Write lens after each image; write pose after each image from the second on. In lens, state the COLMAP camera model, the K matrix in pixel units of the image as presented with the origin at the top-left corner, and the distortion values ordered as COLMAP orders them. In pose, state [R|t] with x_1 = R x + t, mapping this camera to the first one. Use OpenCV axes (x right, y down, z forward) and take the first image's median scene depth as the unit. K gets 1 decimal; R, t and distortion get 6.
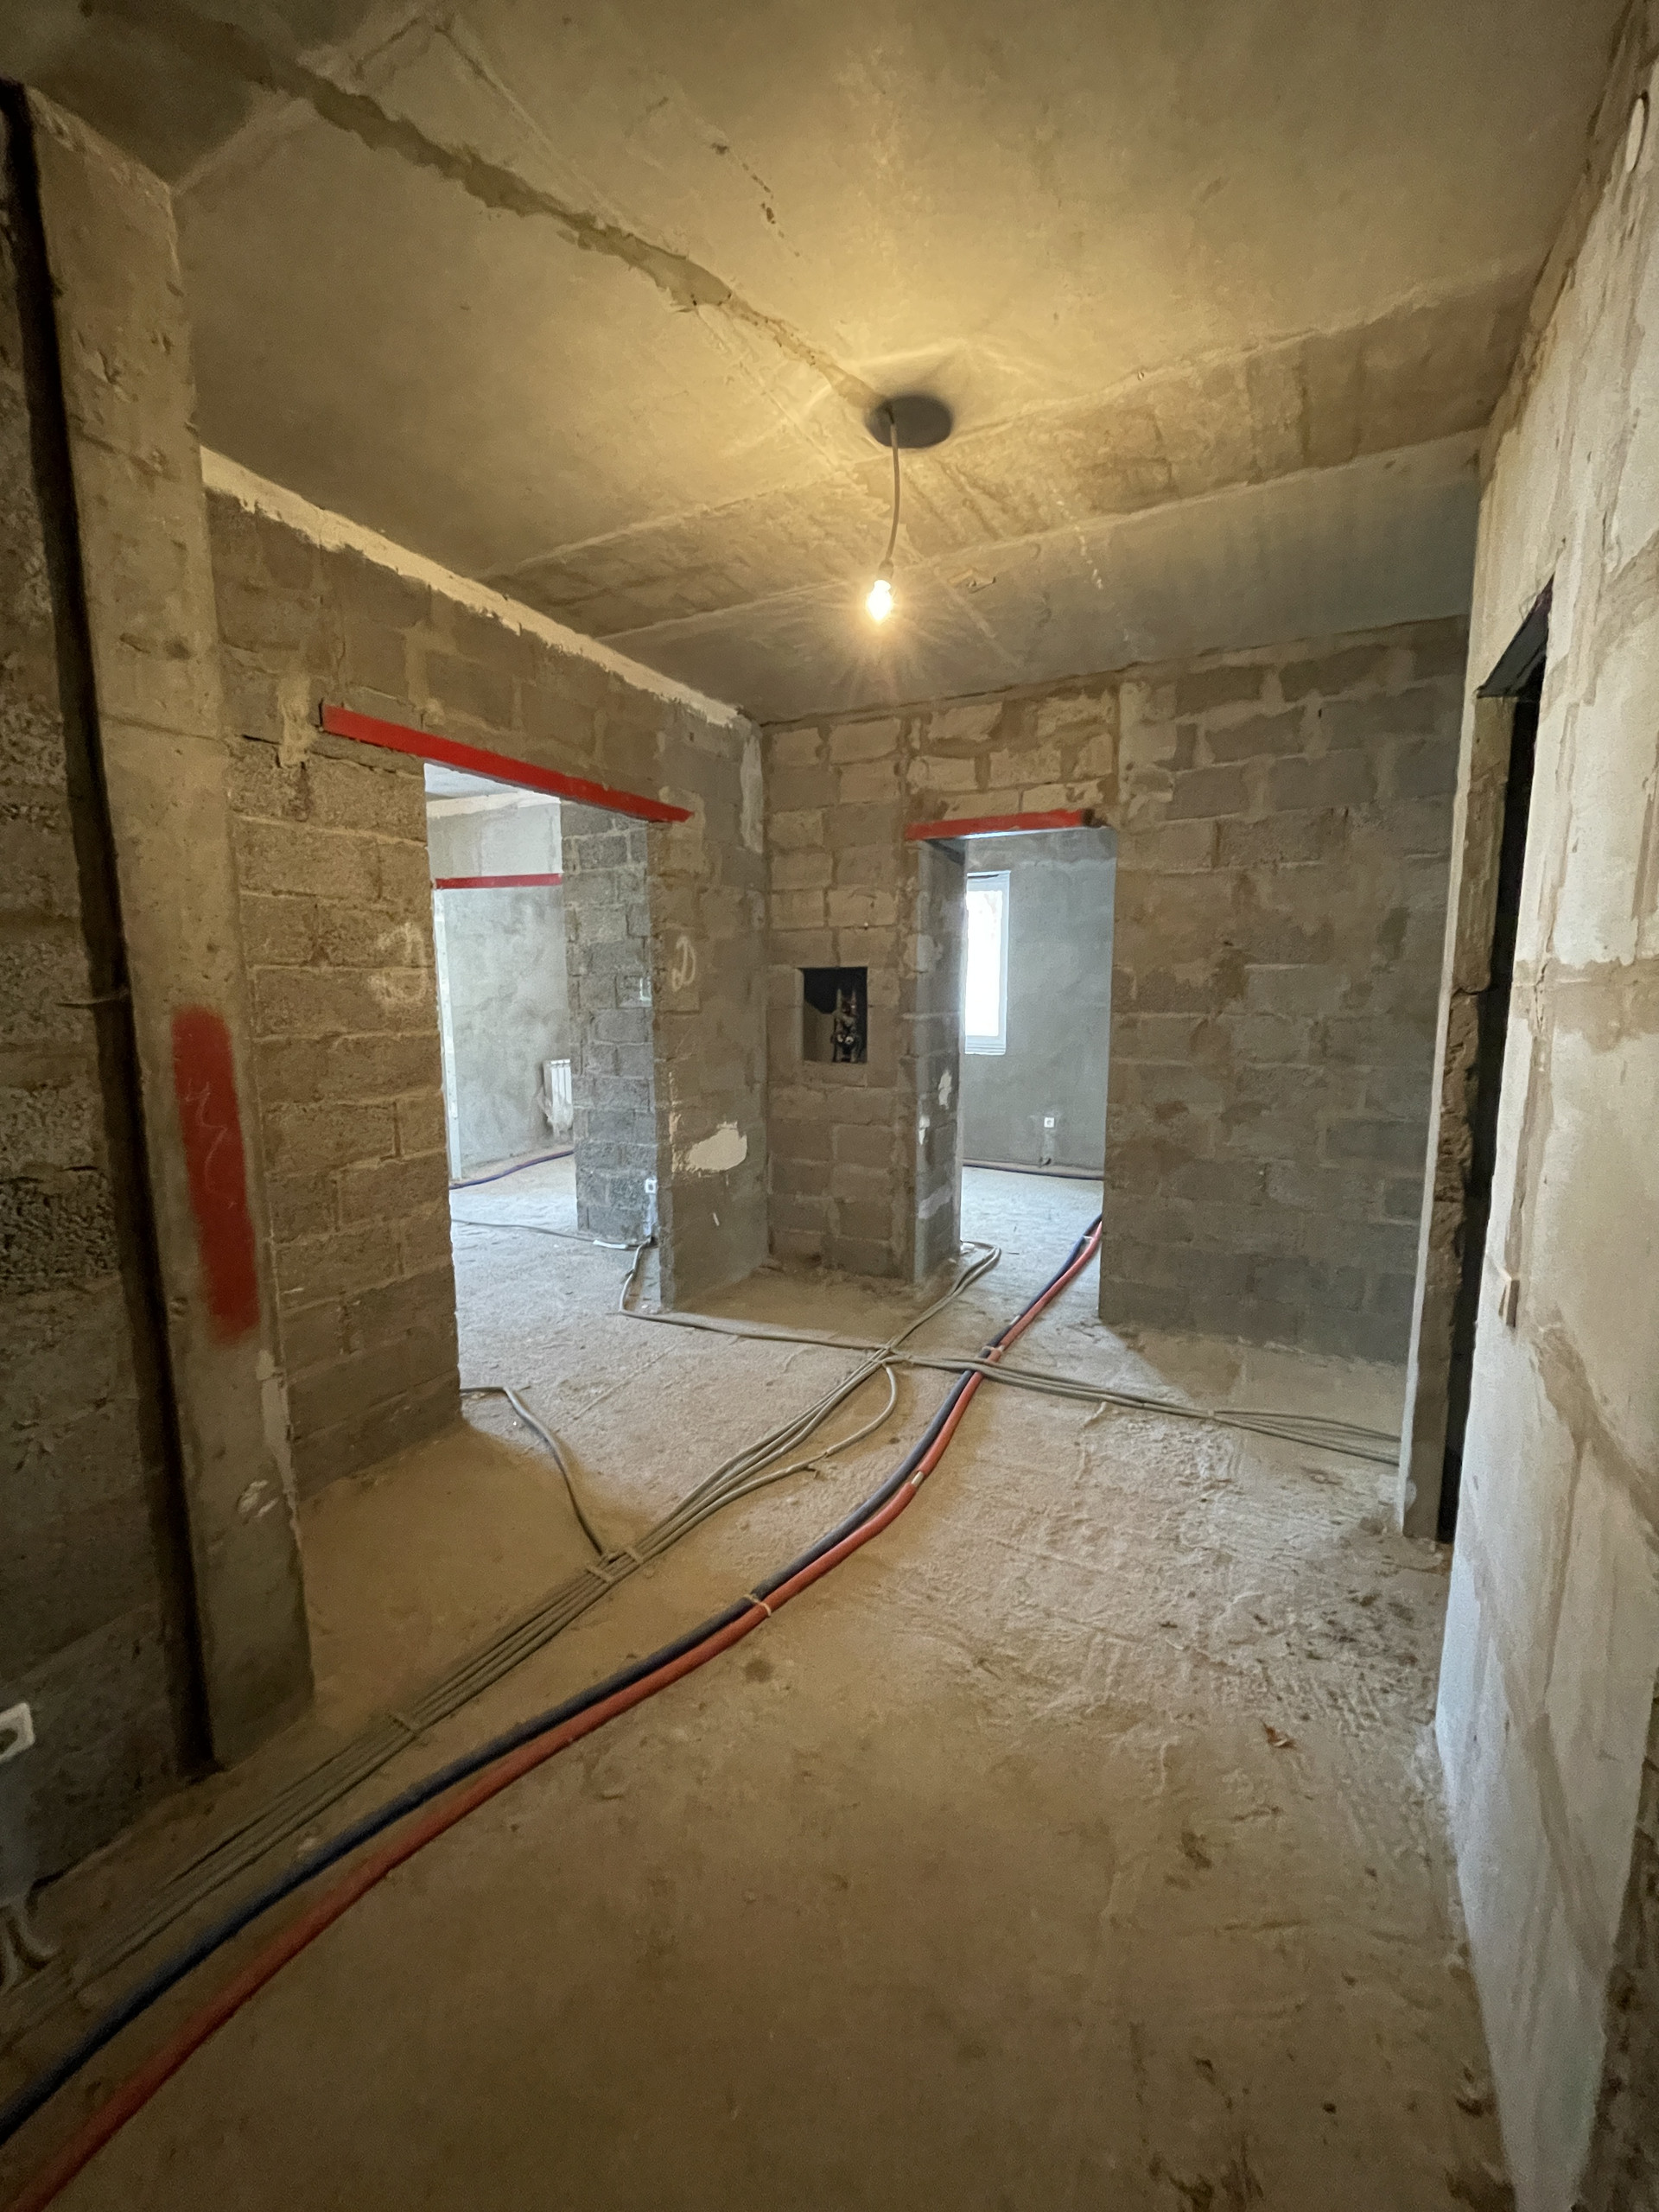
lens RADIAL K [[895.5, 0, 836.4], [0, 895.5, 1102.9], [0, 0, 1]] dist [-0.004262, 0.000024]
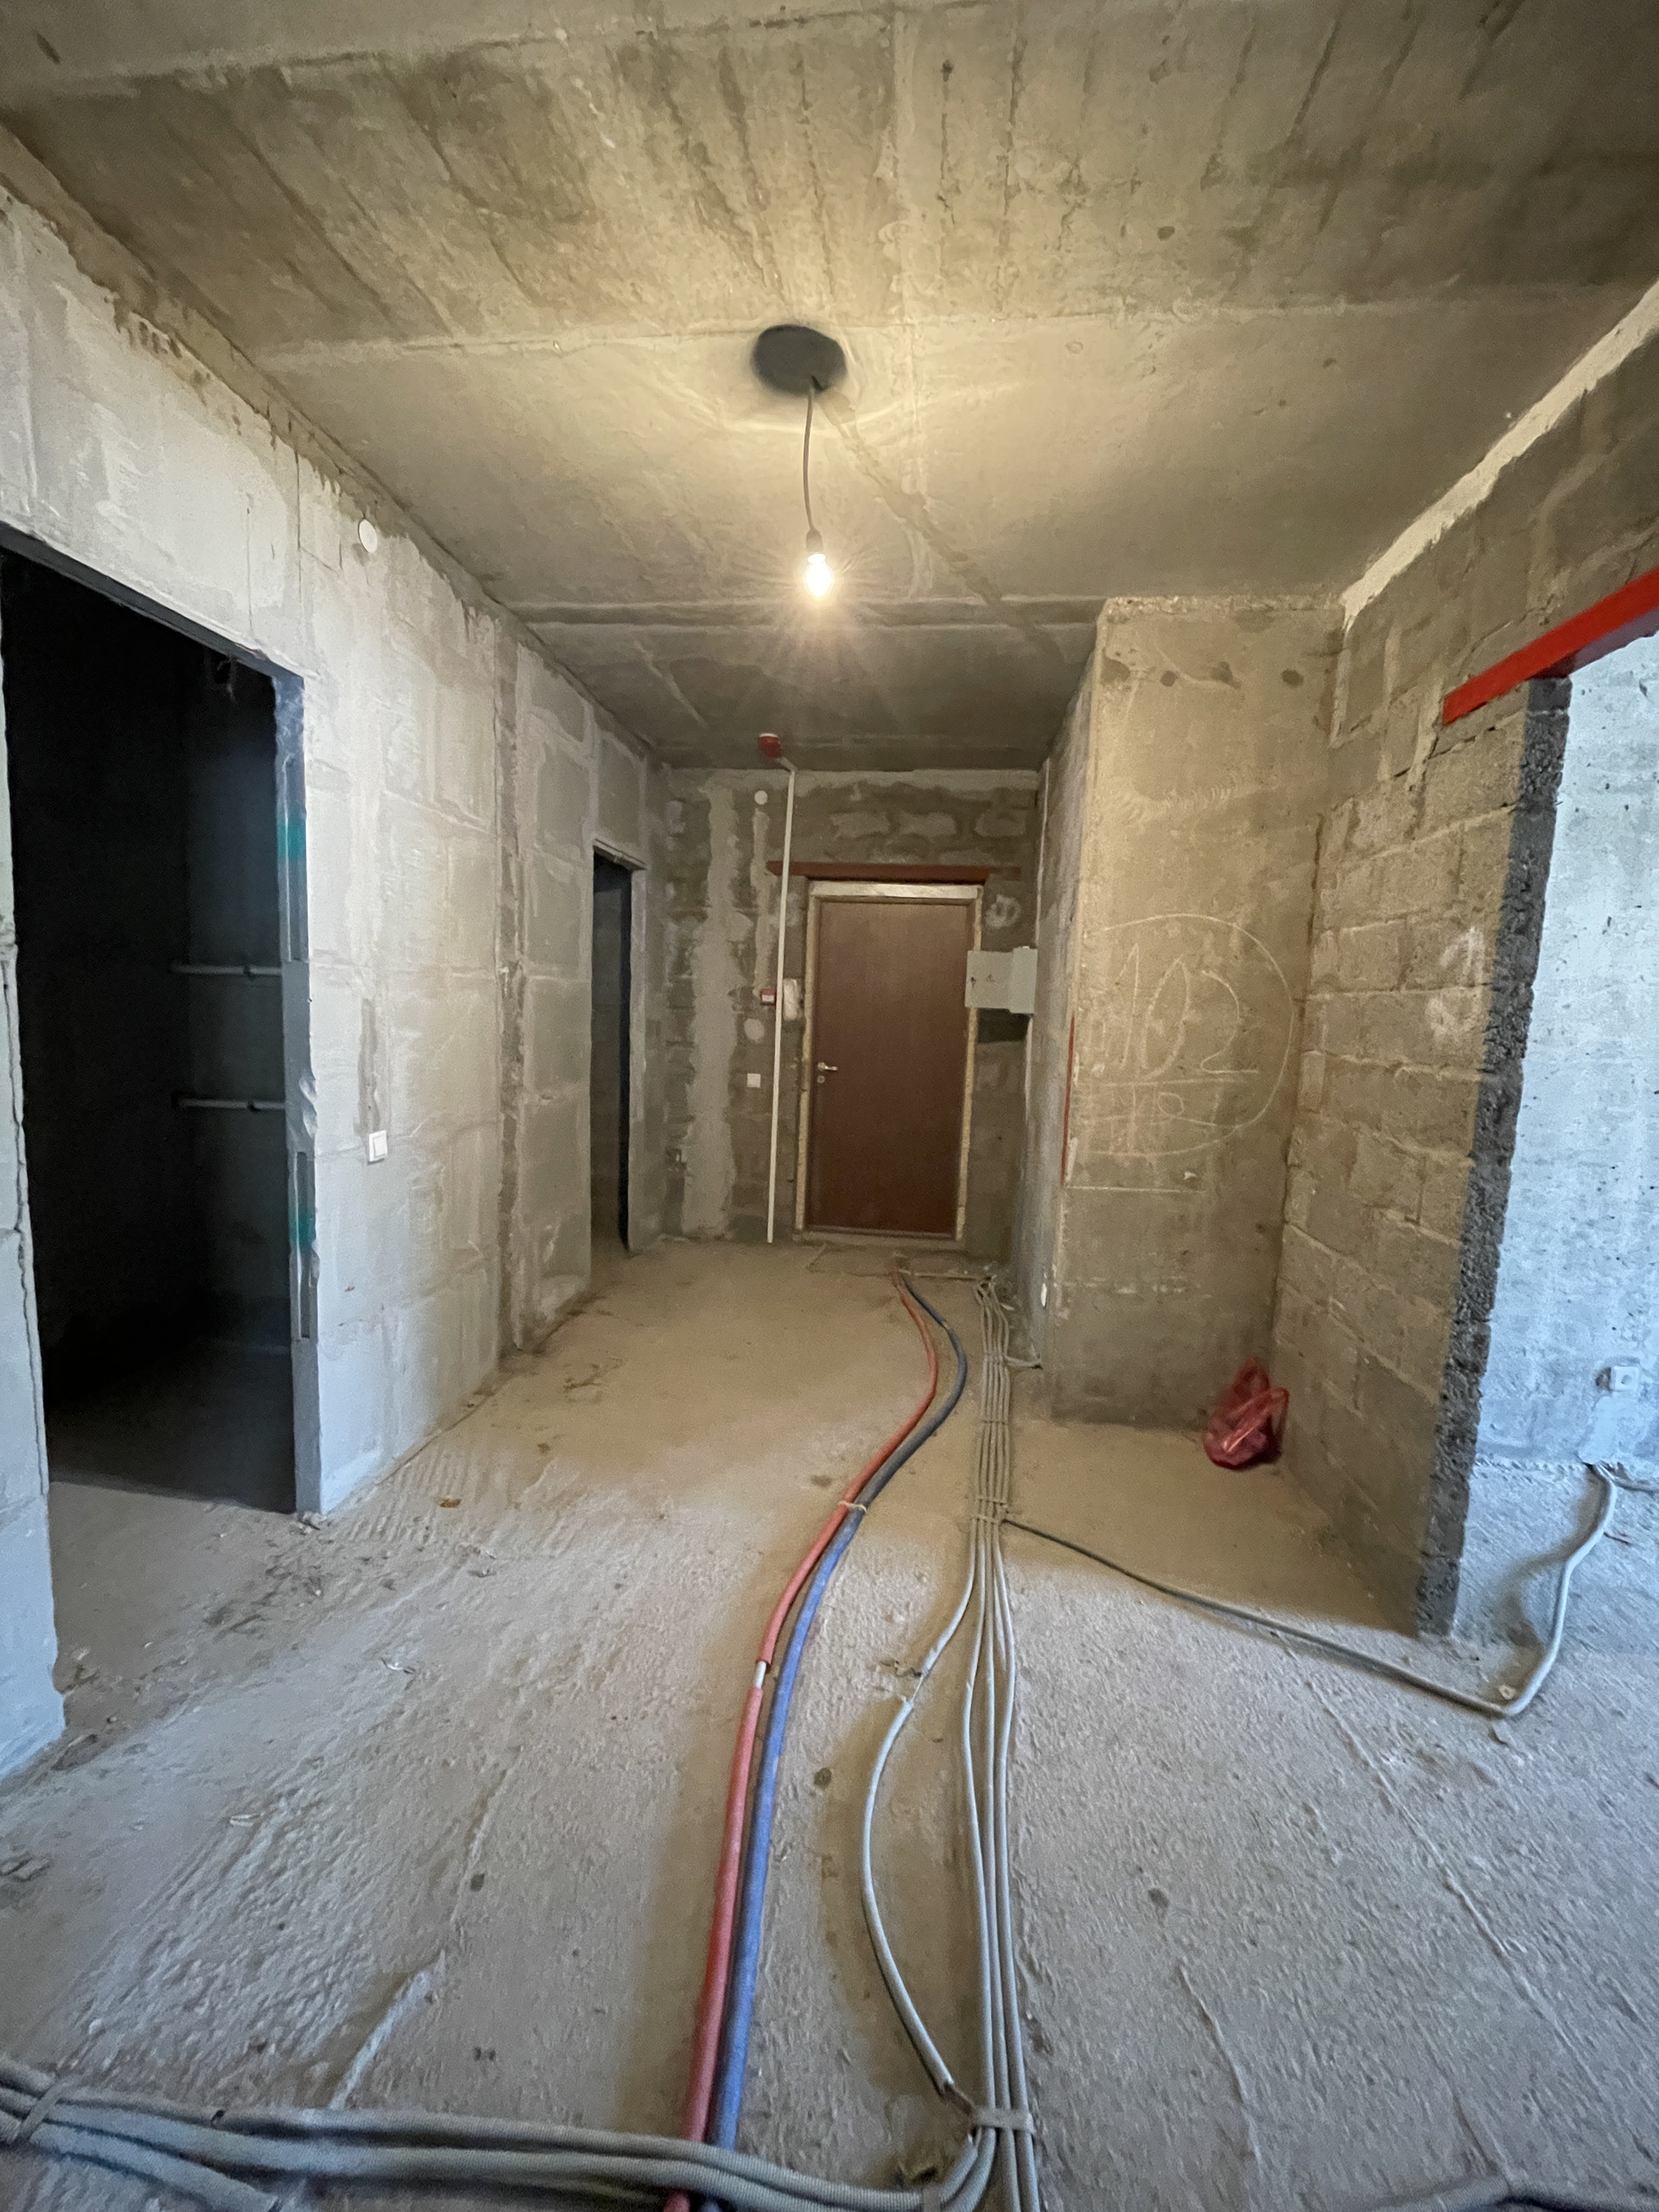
lens RADIAL K [[895.5, 0, 827.2], [0, 895.5, 1108.6], [0, 0, 1]] dist [-0.004262, 0.000024]
pose [[-0.936777, -0.000244, -0.349926, 0.287350], [-0.086983, 0.968775, 0.232184, -0.183578], [0.338943, 0.247942, -0.907548, 1.555529]]
